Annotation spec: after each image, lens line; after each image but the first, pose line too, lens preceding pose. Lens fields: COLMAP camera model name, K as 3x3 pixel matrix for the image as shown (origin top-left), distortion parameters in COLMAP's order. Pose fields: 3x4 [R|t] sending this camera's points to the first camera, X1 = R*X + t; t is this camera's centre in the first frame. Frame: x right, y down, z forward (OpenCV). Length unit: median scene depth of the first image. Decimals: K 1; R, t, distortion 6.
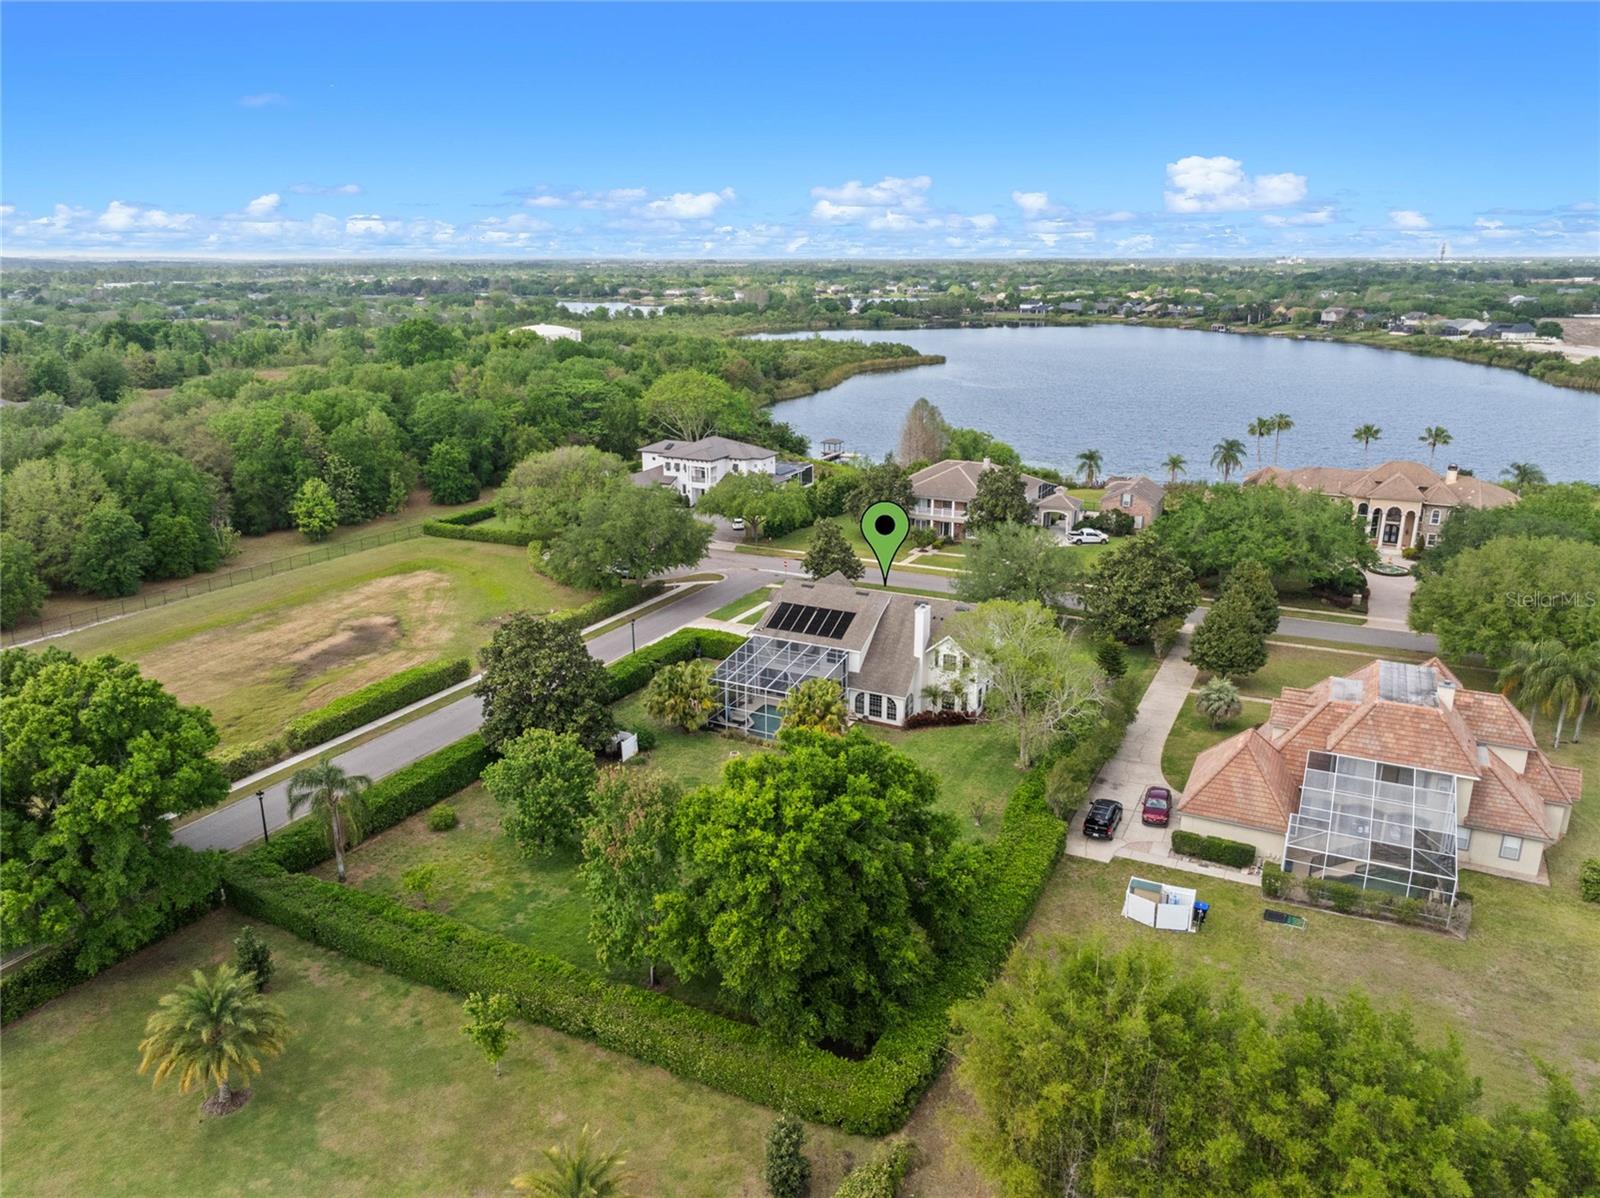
lens RADIAL K [[1107.0, 0, 798.3], [0, 1107.0, 620.9], [0, 0, 1]] dist [0.006547, -0.001468]
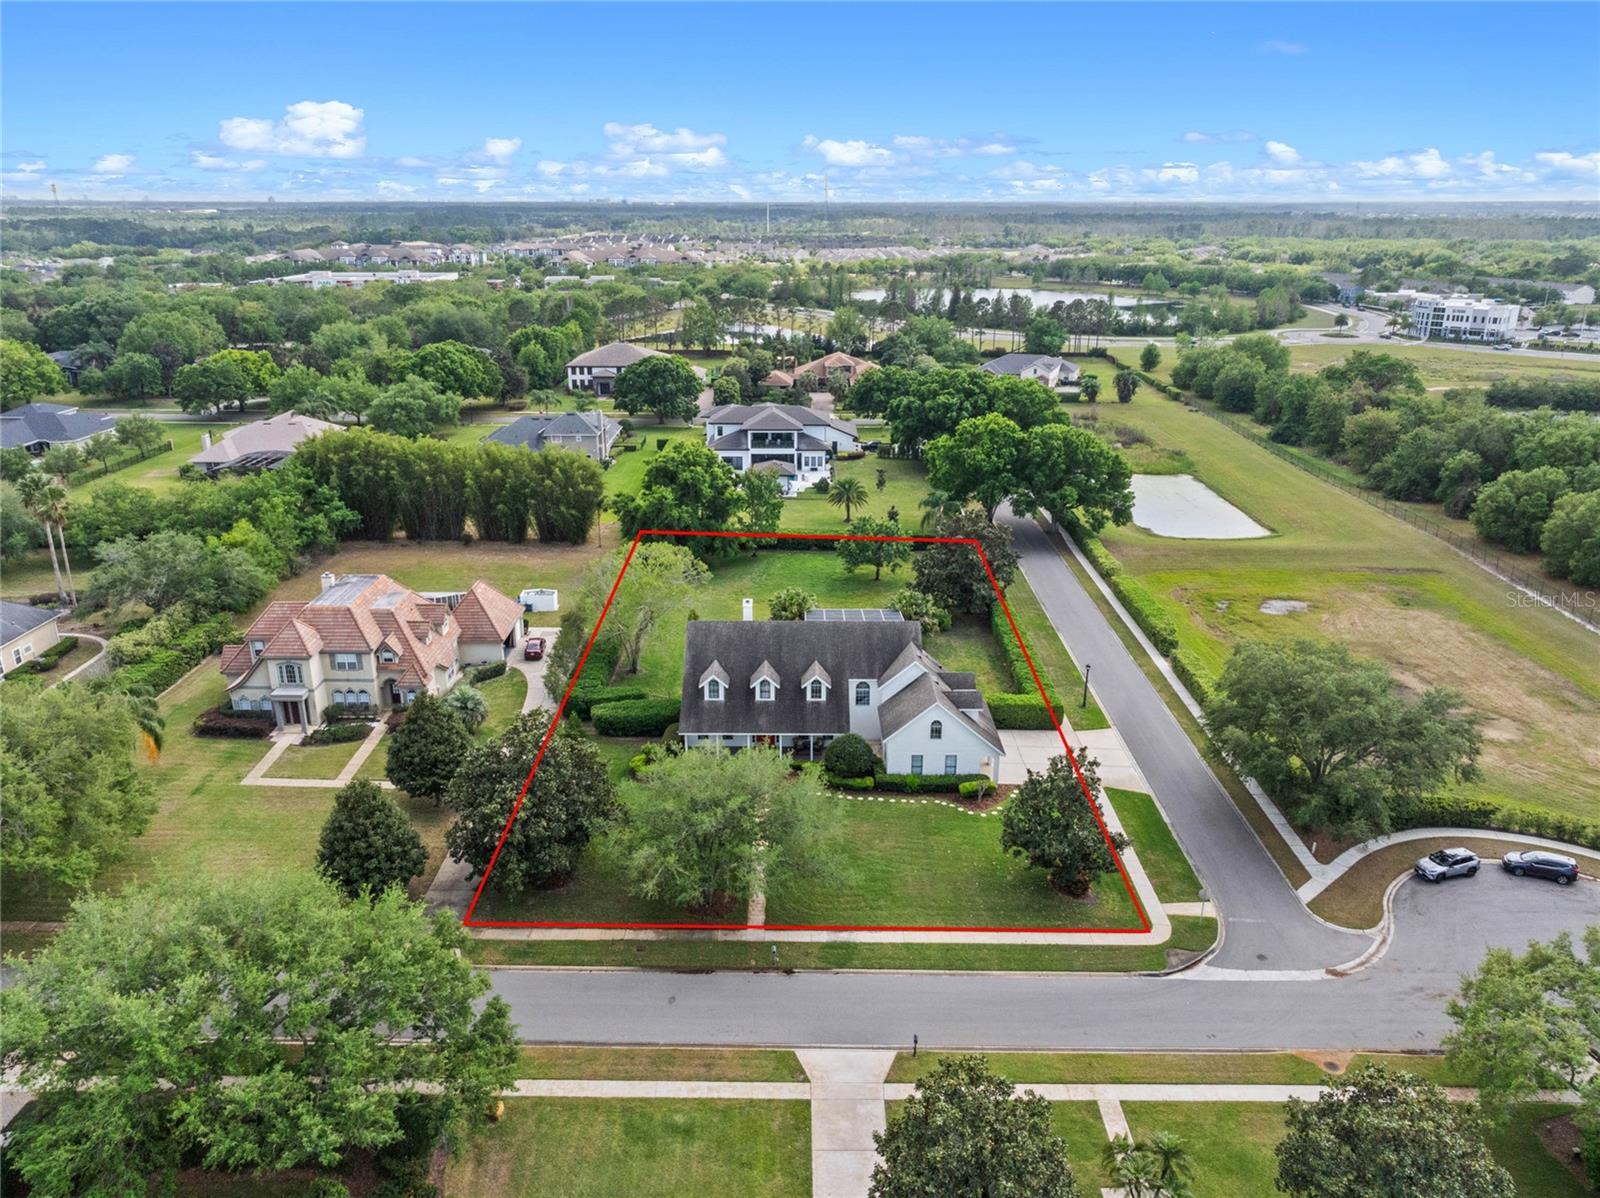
lens RADIAL K [[1147.9, 0, 801.9], [0, 1147.9, 562.0], [0, 0, 1]] dist [0.000017, -0.004940]
pose [[-0.892507, 0.135396, -0.430231, 0.117156], [-0.141721, 0.821382, 0.552491, -0.143997], [0.428189, 0.554076, -0.713901, 0.392971]]
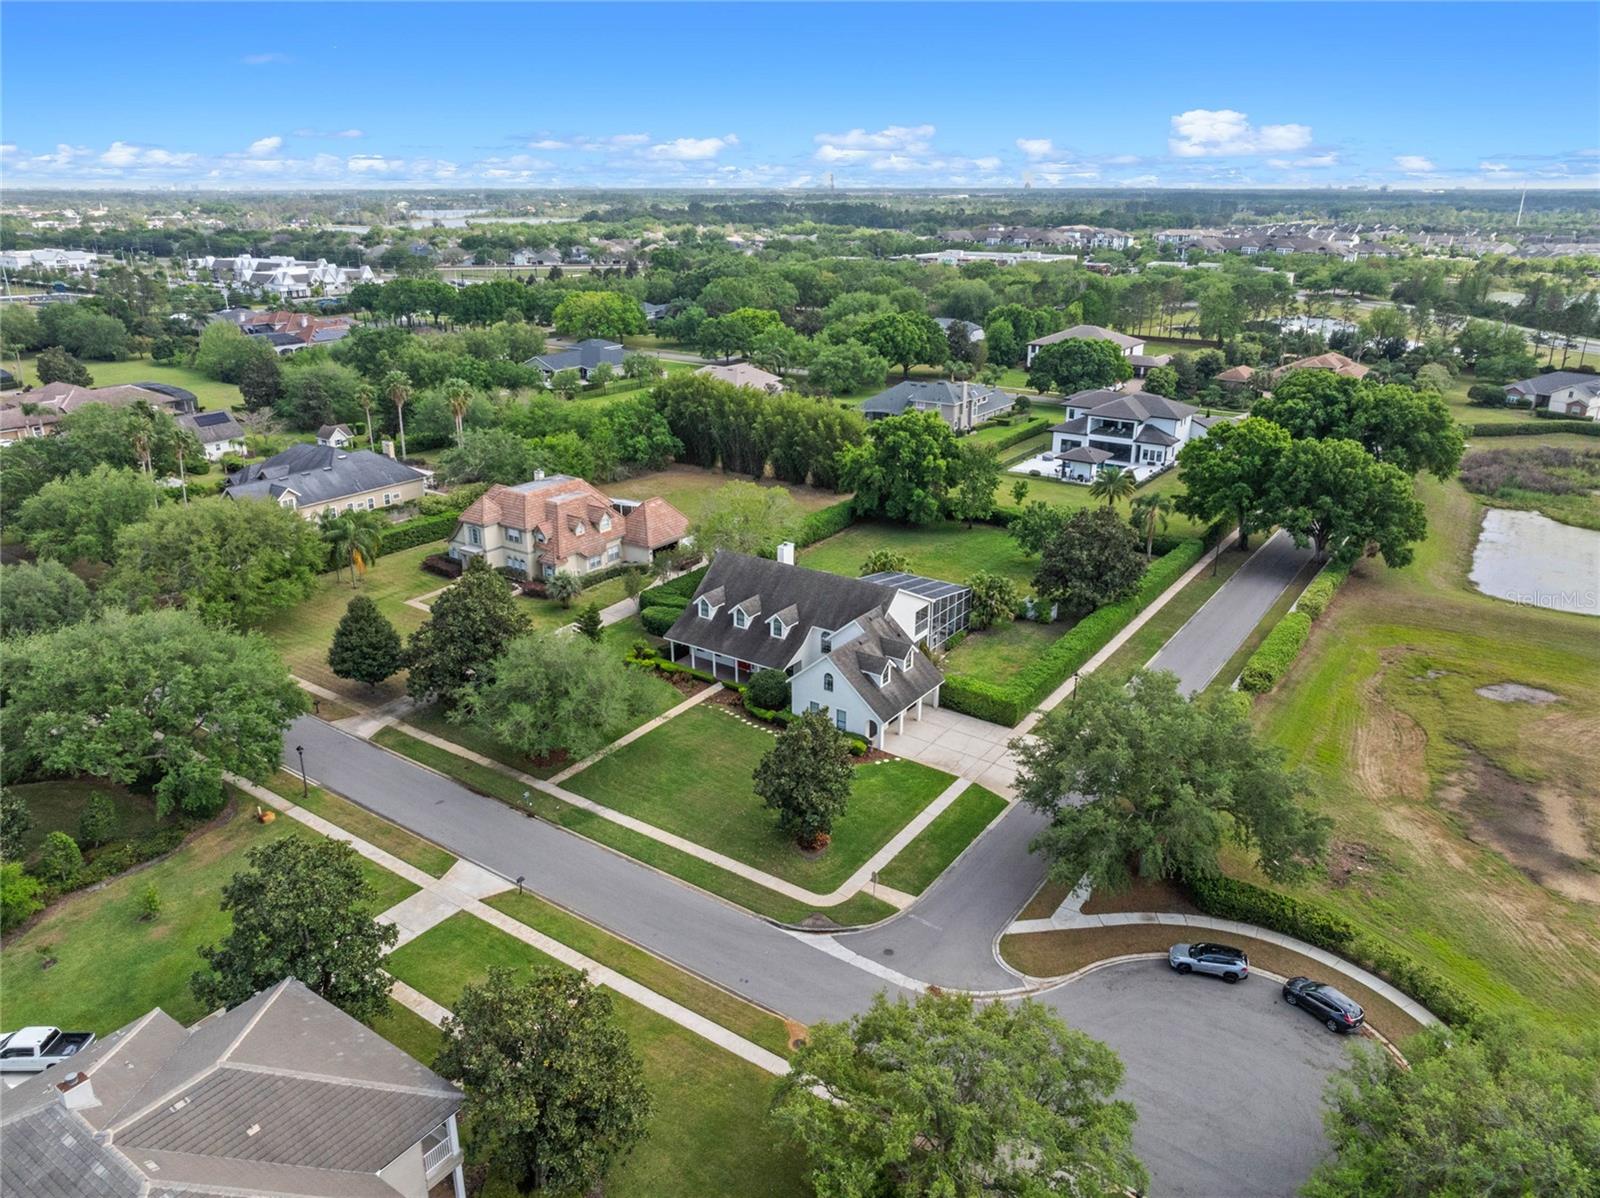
lens RADIAL K [[1133.0, 0, 798.5], [0, 1133.0, 573.5], [0, 0, 1]] dist [-0.005551, -0.003397]
pose [[-0.989881, -0.044200, 0.134843, -0.013464], [0.046157, 0.798288, 0.600505, -0.154065], [-0.134185, 0.600652, -0.788169, 0.430507]]
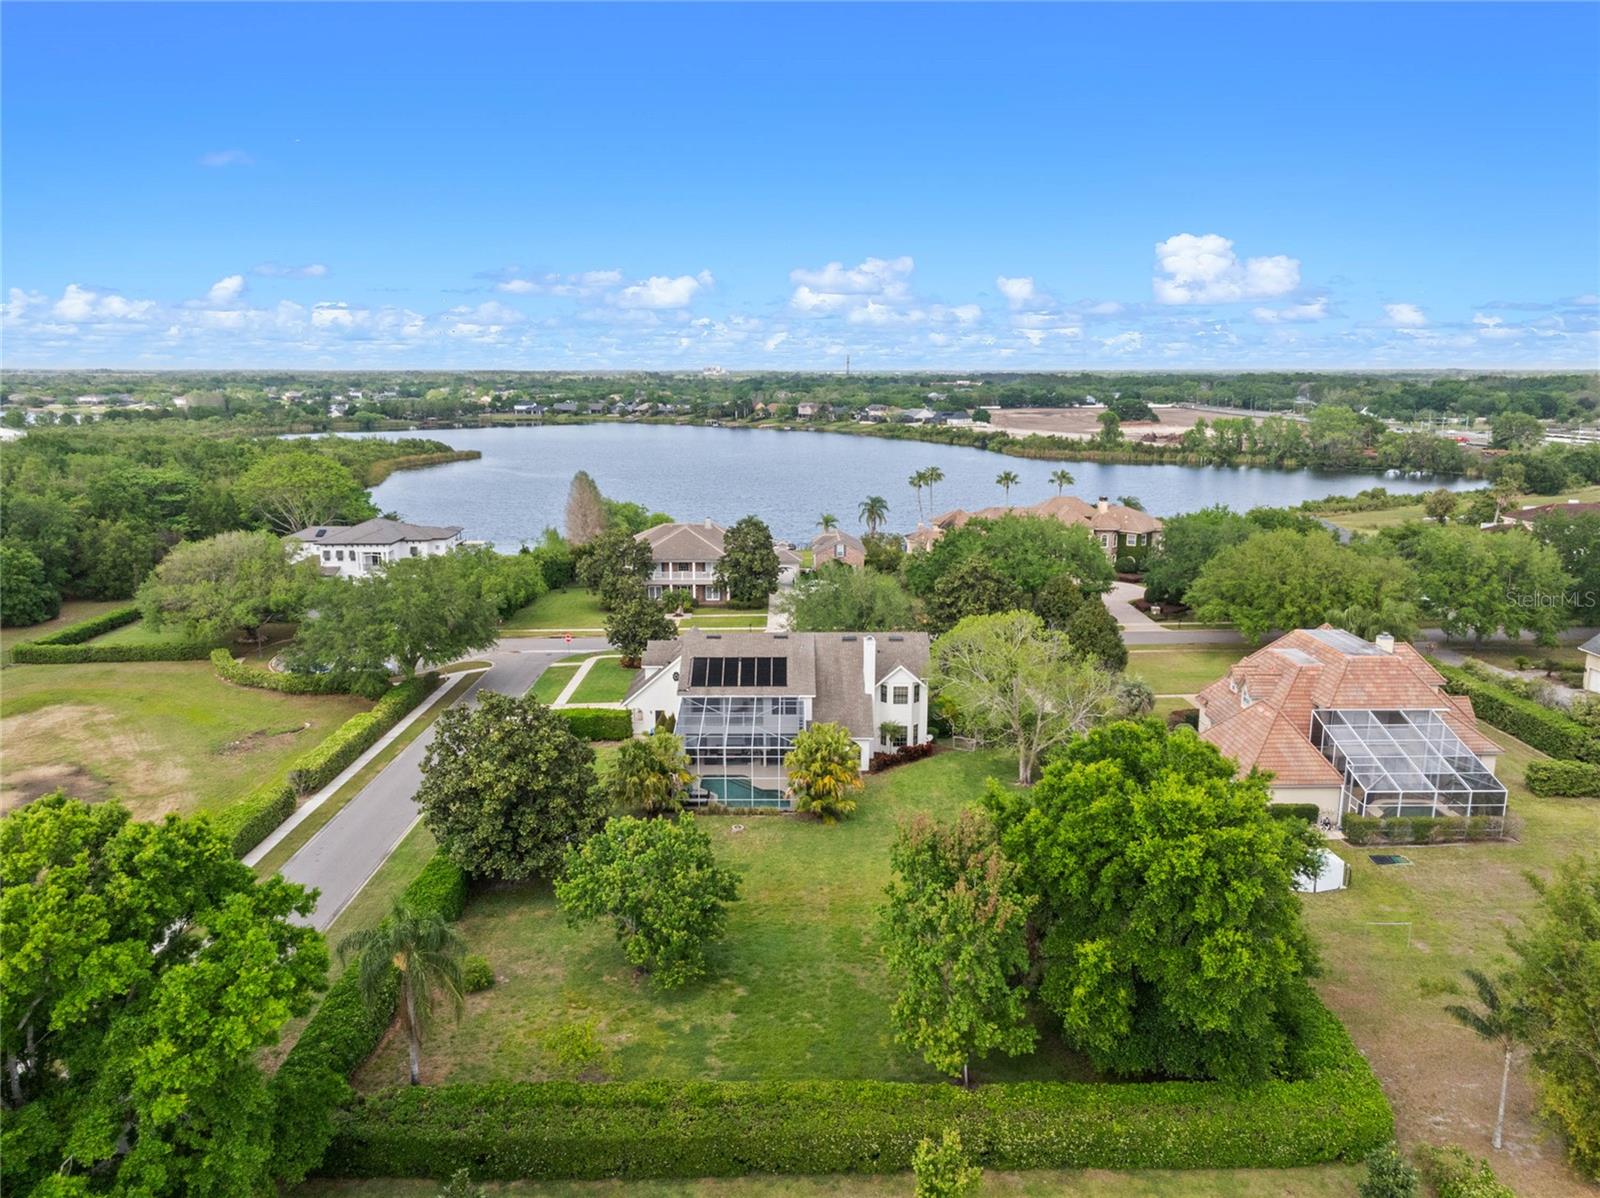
lens RADIAL K [[1107.0, 0, 798.3], [0, 1107.0, 620.9], [0, 0, 1]] dist [0.006547, -0.001468]
pose [[0.888371, -0.099112, 0.448300, -0.078620], [0.140699, 0.988212, -0.060338, 0.004473], [-0.437036, 0.116678, 0.891844, 0.043216]]
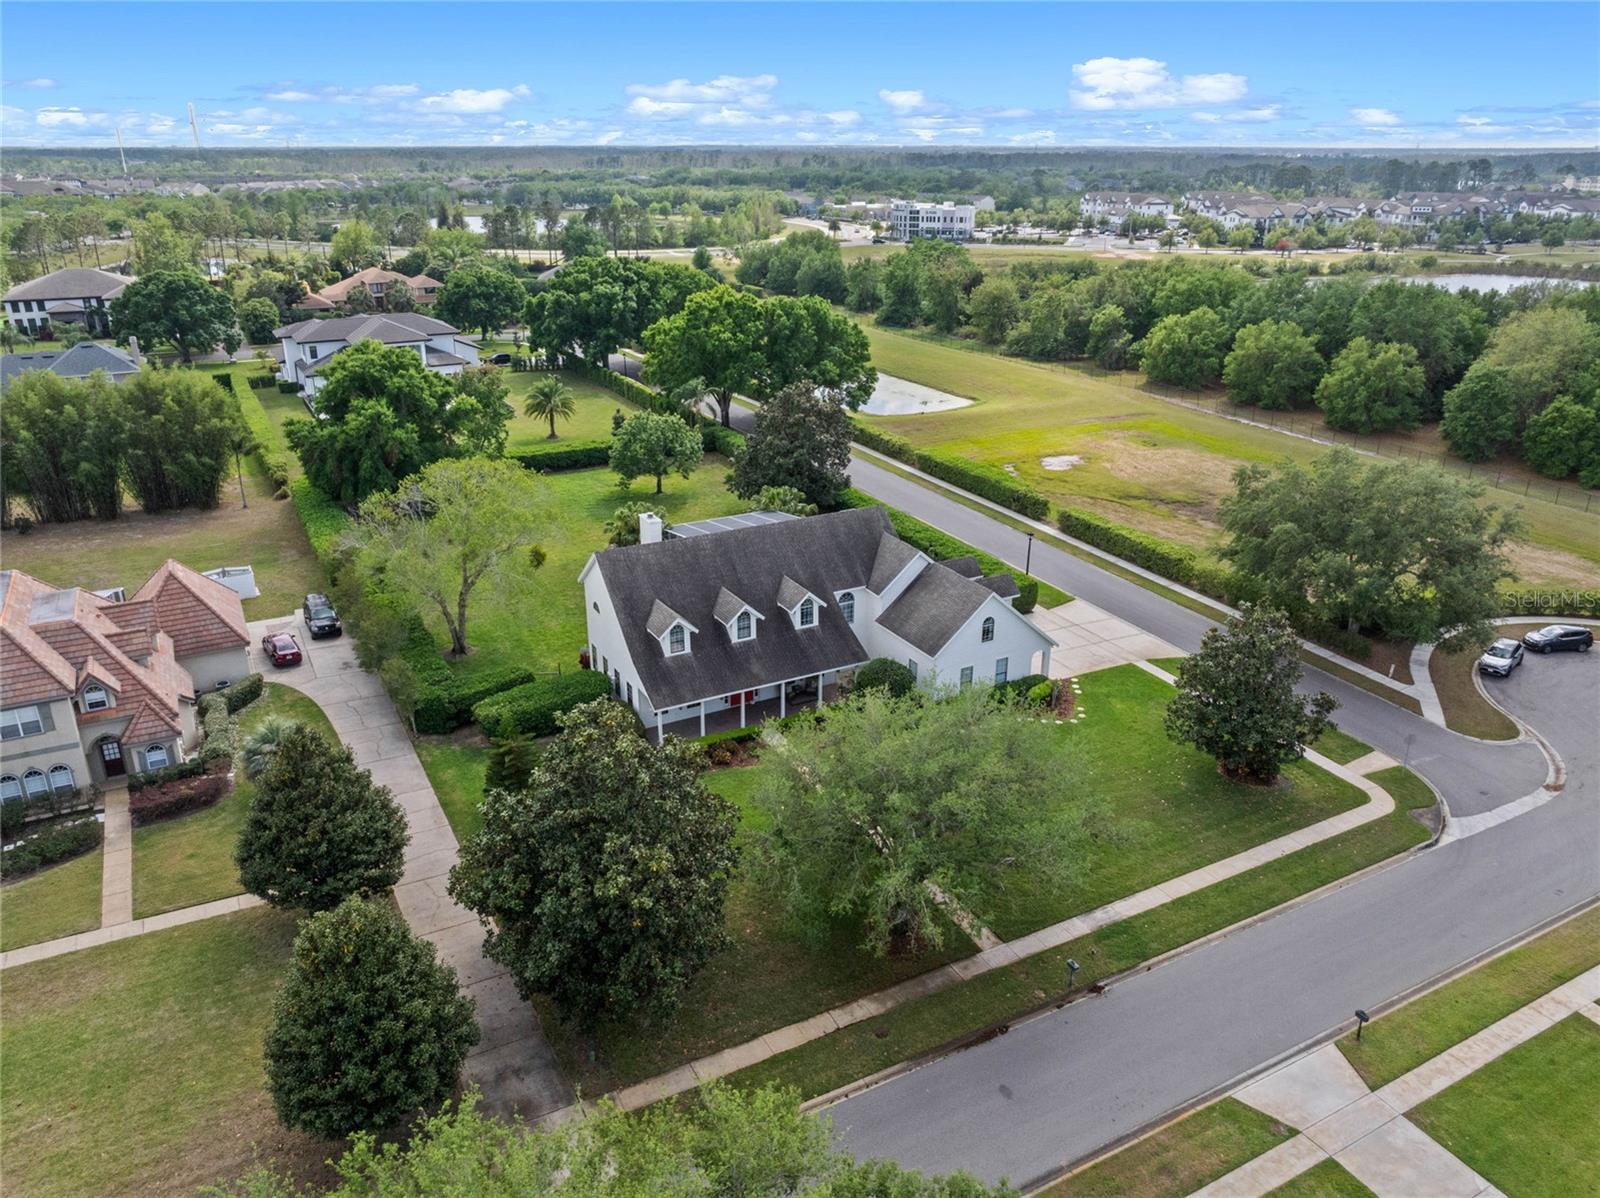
lens RADIAL K [[1148.9, 0, 802.6], [0, 1148.9, 566.4], [0, 0, 1]] dist [-0.010448, -0.009835]
pose [[-0.567551, 0.283549, -0.772972, 0.146616], [-0.259881, 0.829137, 0.494969, -0.087139], [0.781247, 0.481800, -0.396889, 0.310276]]
